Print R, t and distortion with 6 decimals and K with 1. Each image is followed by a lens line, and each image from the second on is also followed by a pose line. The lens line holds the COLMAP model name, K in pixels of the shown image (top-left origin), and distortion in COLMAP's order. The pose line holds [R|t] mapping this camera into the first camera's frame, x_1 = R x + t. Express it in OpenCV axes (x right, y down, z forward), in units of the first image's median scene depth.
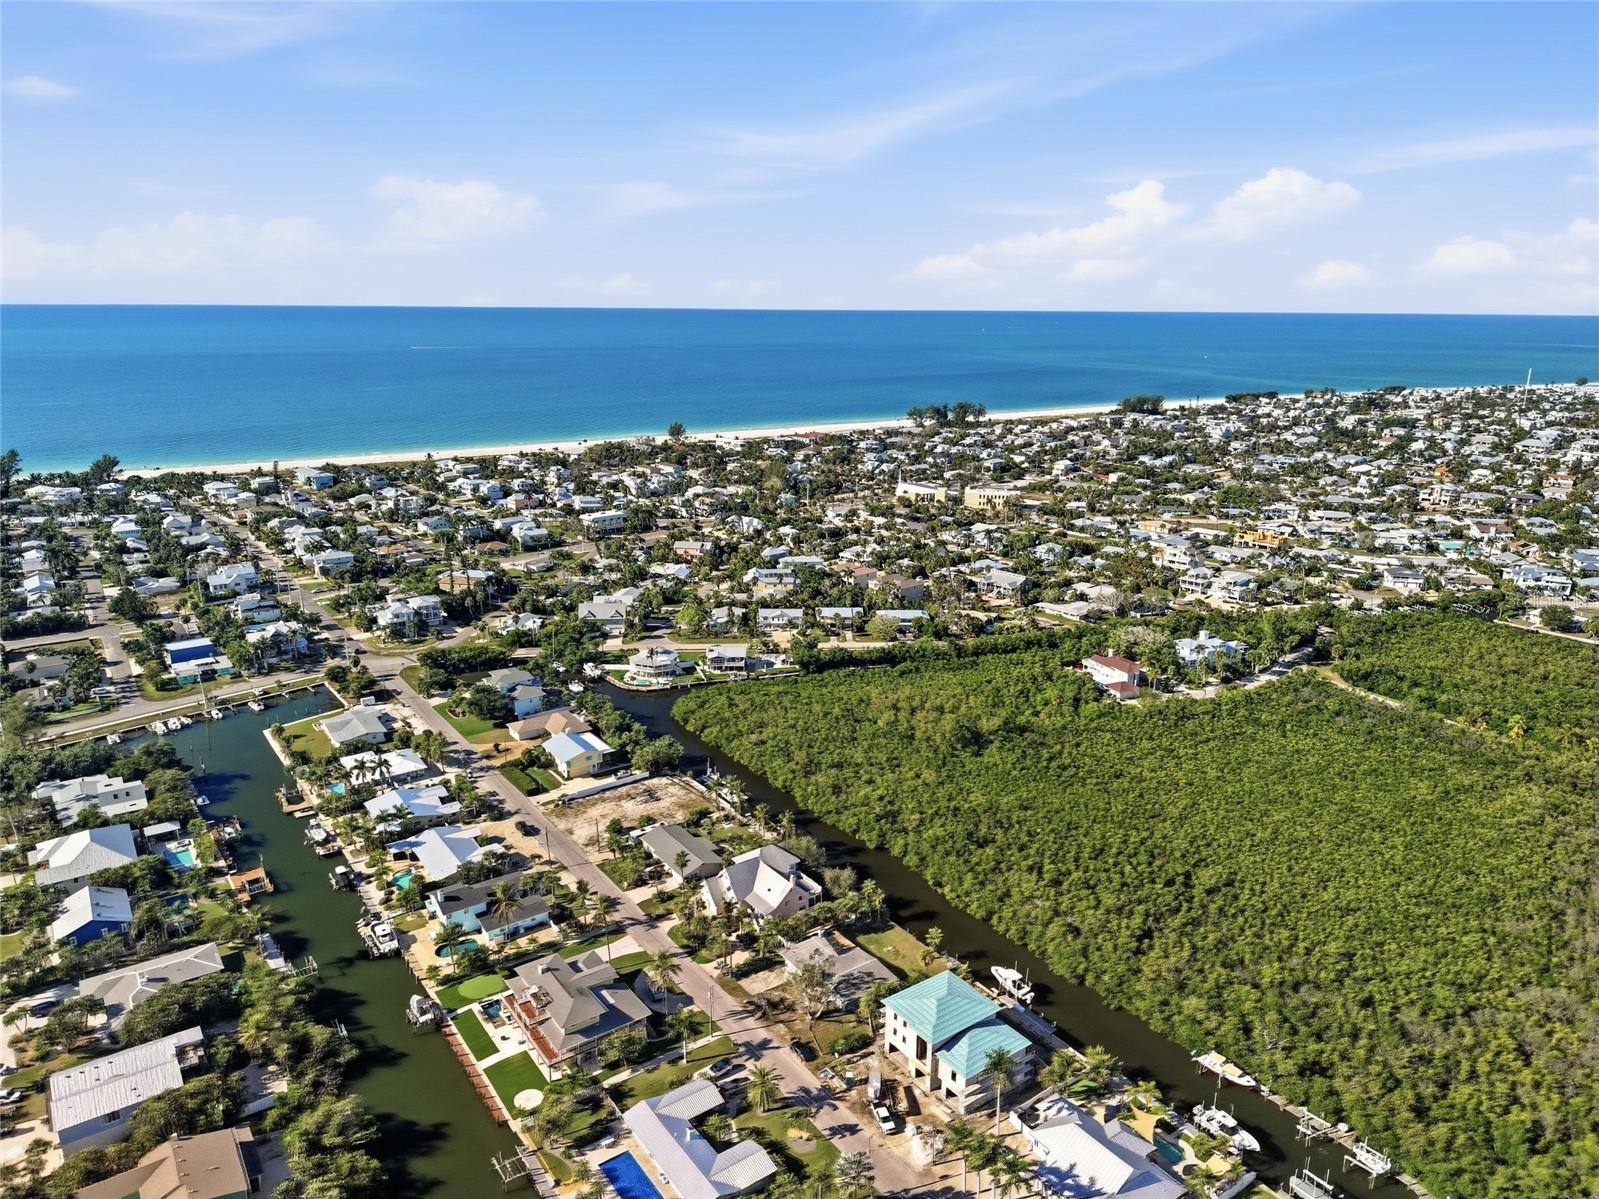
lens RADIAL K [[1098.3, 0, 799.5], [0, 1098.3, 599.5], [0, 0, 1]] dist [0.091400, -0.002797]
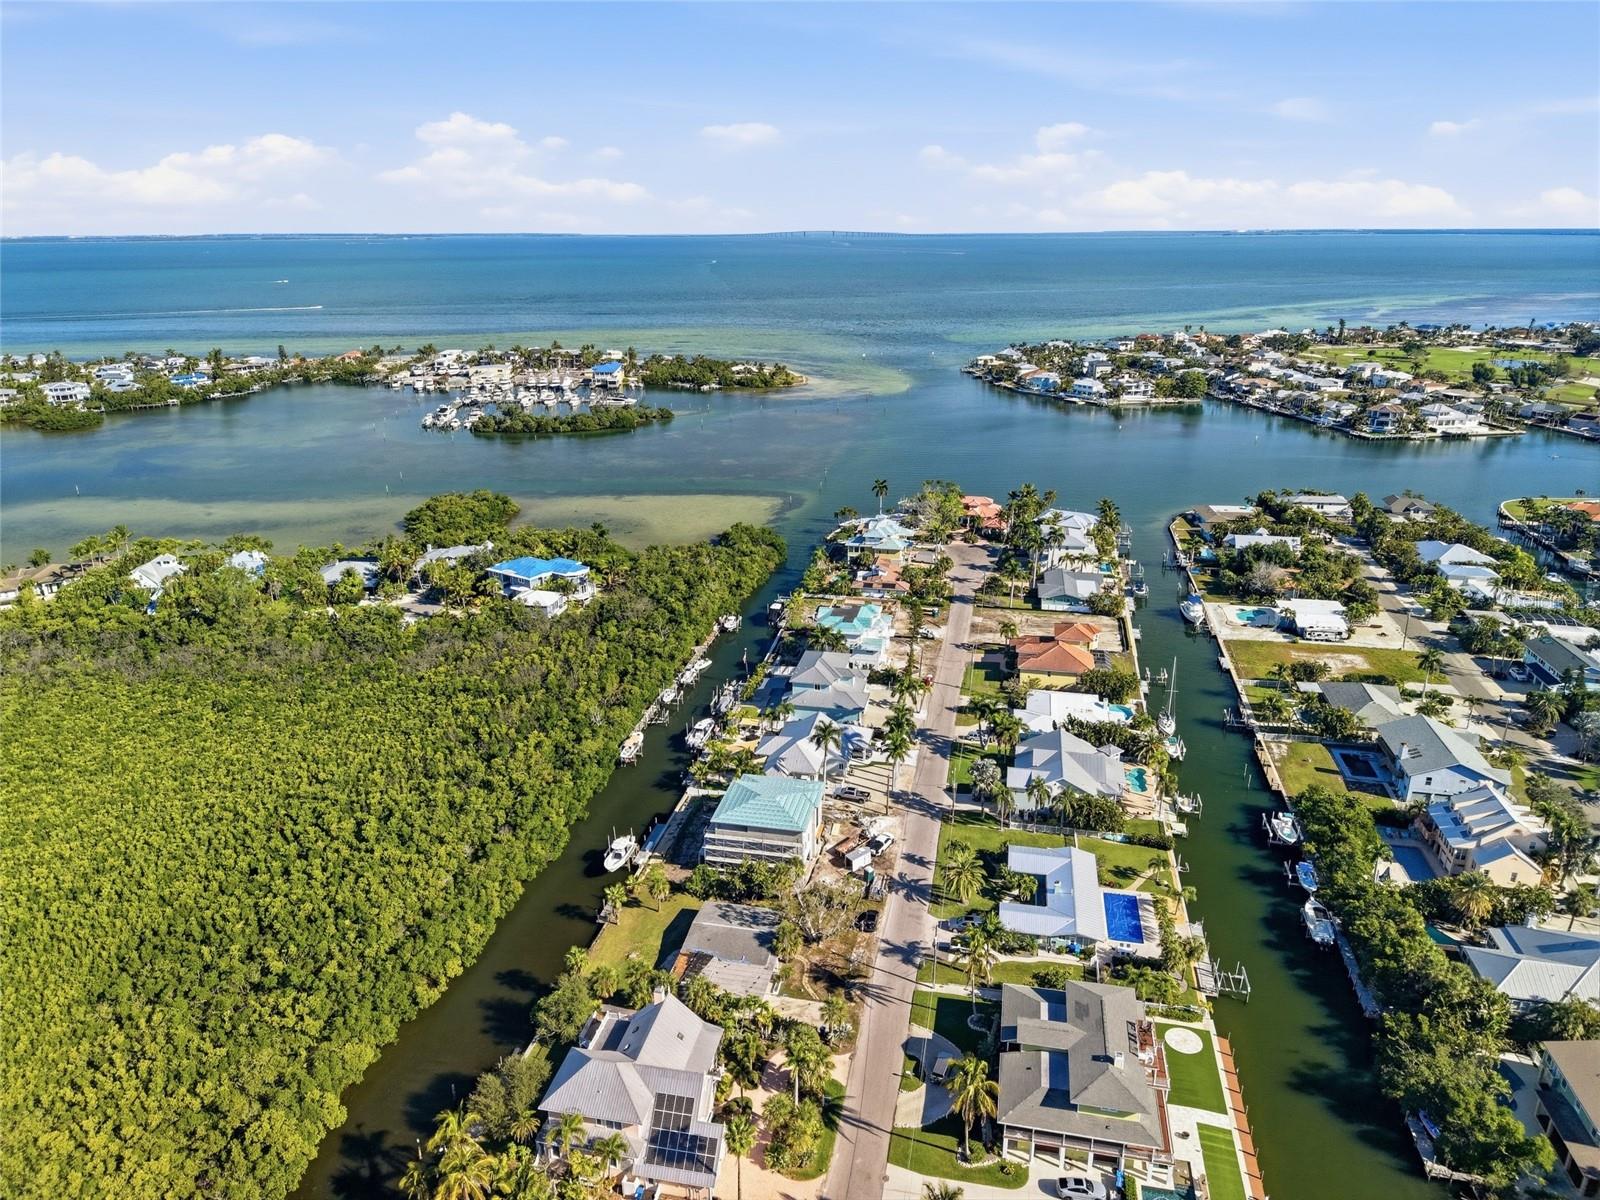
lens RADIAL K [[1101.9, 0, 800.0], [0, 1101.9, 600.0], [0, 0, 1]] dist [0.036456, -0.000571]
pose [[-0.689320, -0.235193, 0.685217, -0.351395], [0.195009, 0.850686, 0.488164, -0.171486], [-0.697718, 0.470125, -0.540530, 0.991904]]
